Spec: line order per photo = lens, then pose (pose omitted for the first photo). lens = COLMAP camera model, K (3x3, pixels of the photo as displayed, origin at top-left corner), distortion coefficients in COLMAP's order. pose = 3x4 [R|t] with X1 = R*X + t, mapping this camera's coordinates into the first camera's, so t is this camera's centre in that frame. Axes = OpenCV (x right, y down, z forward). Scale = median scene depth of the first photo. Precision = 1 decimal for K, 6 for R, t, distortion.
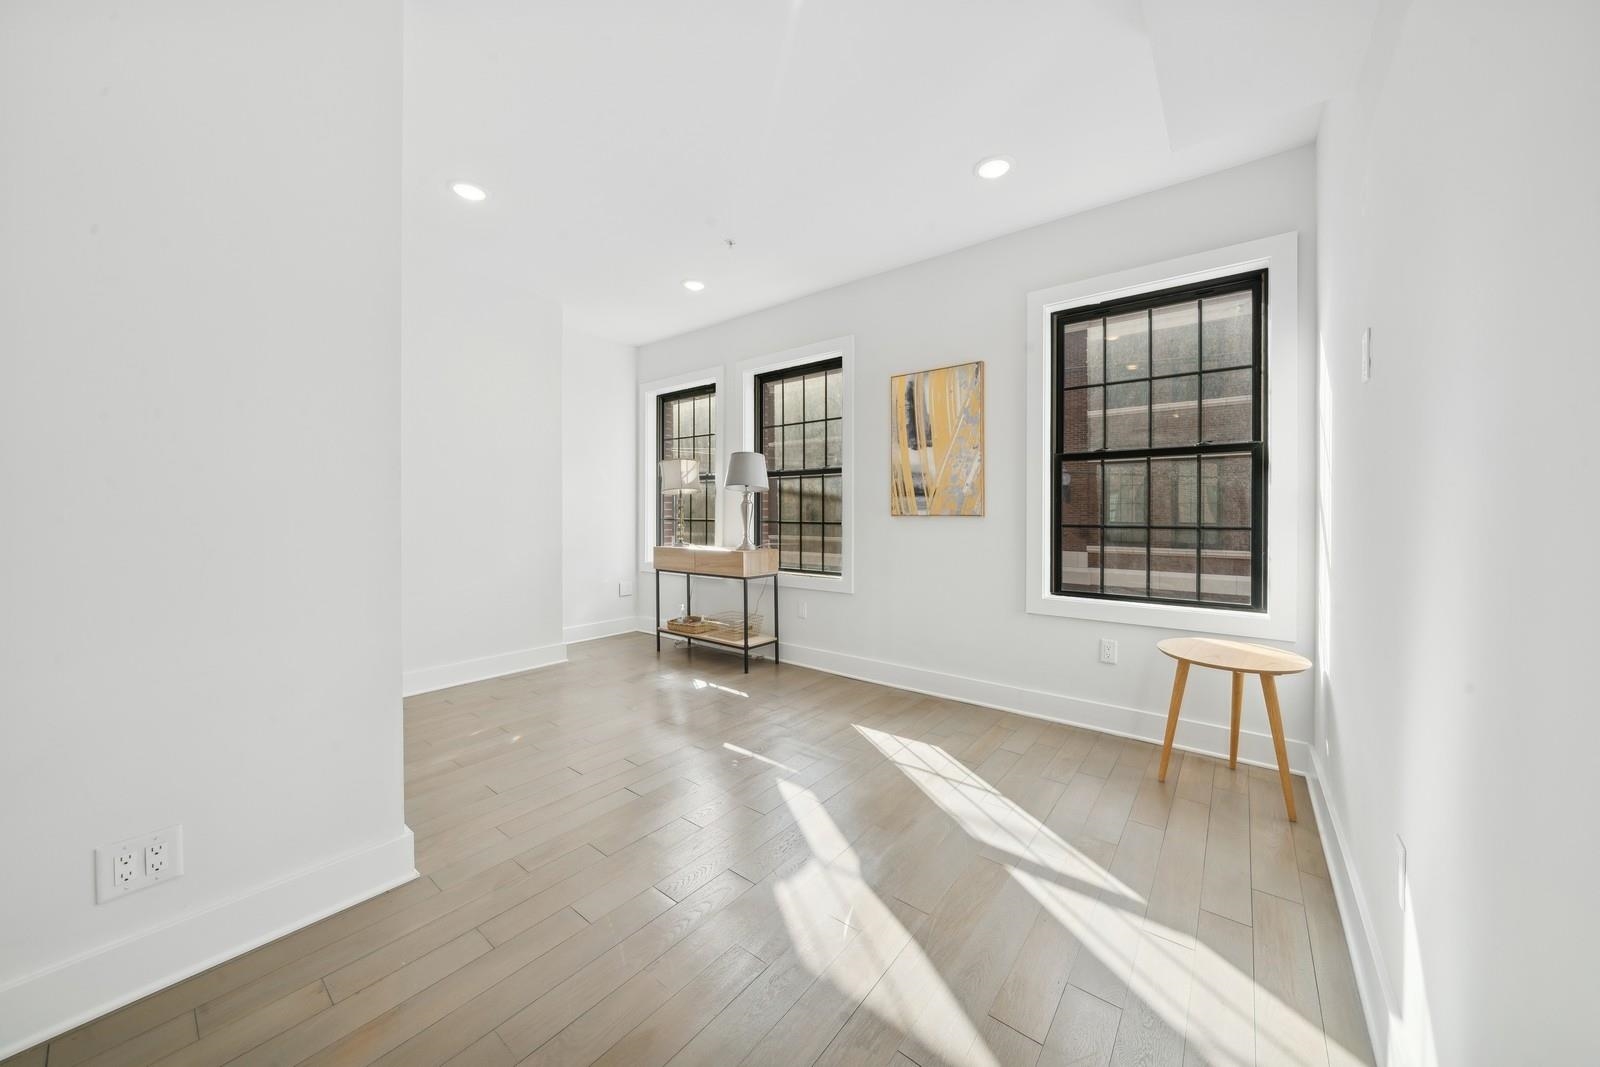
lens RADIAL K [[563.4, 0, 809.0], [0, 563.4, 511.5], [0, 0, 1]] dist [-0.000243, -0.000195]
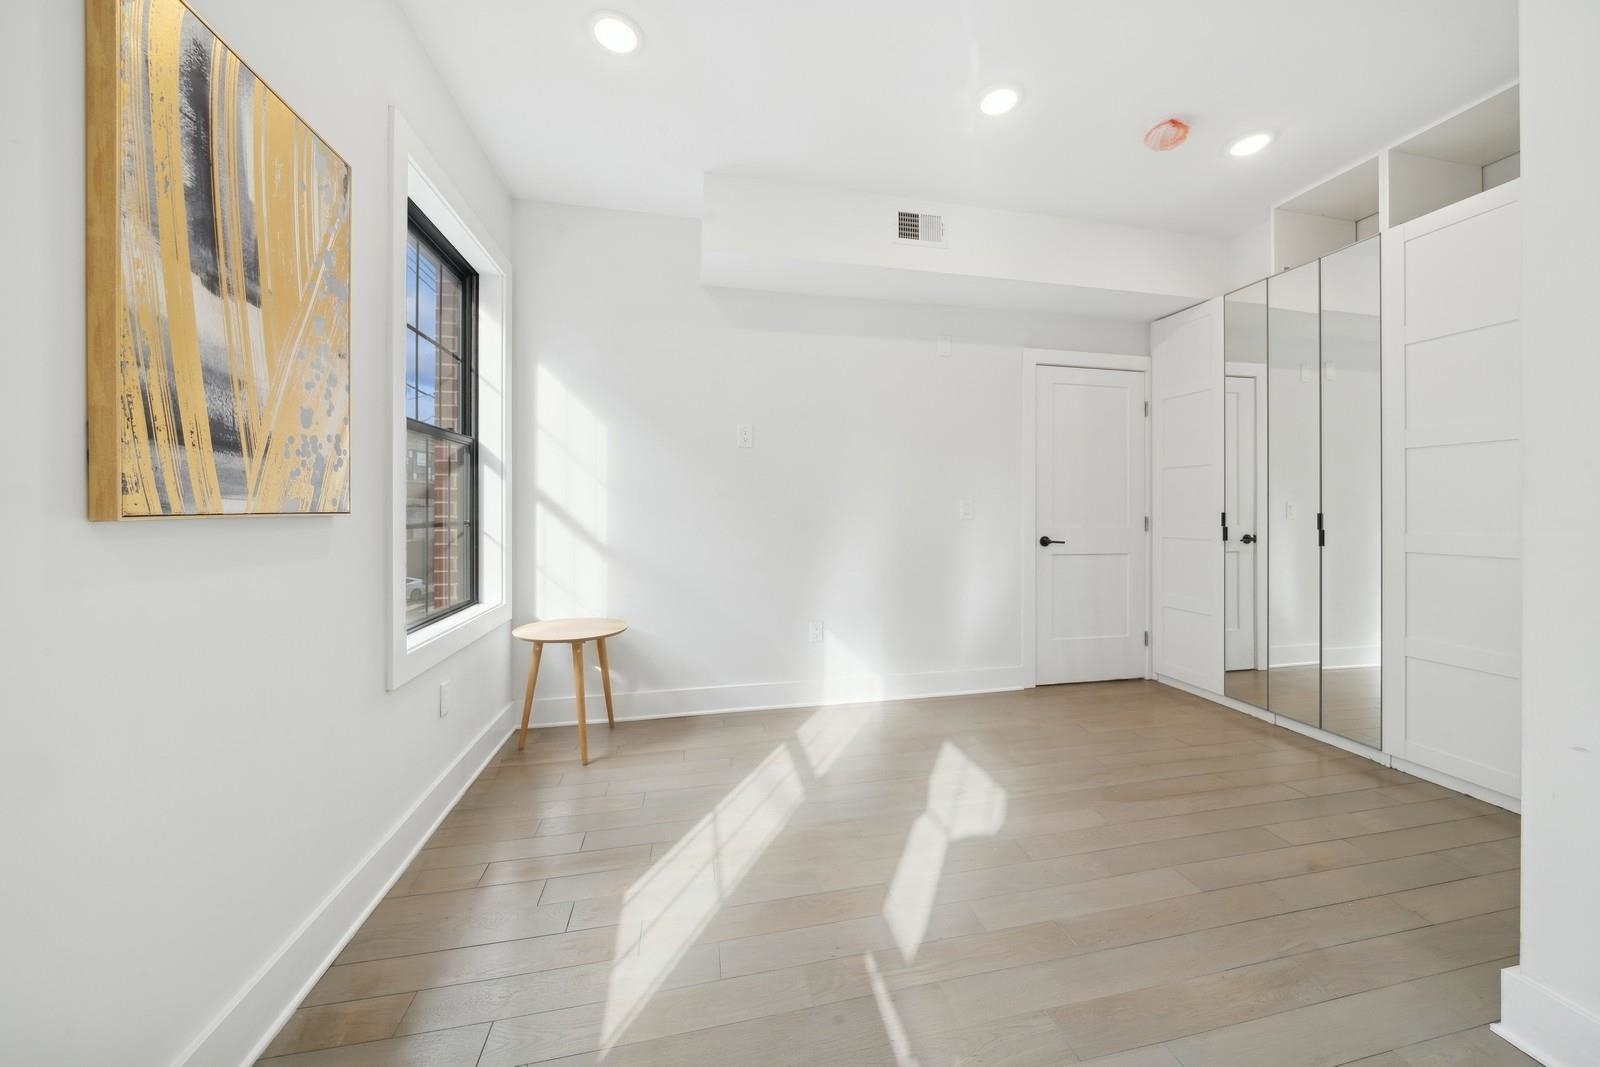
lens RADIAL K [[563.4, 0, 809.0], [0, 563.4, 511.5], [0, 0, 1]] dist [-0.000243, -0.000195]
pose [[-0.766072, 0.001965, 0.642752, -0.243896], [0.006838, 0.999964, 0.005092, 0.006051], [-0.642719, 0.008296, -0.766057, 1.047948]]
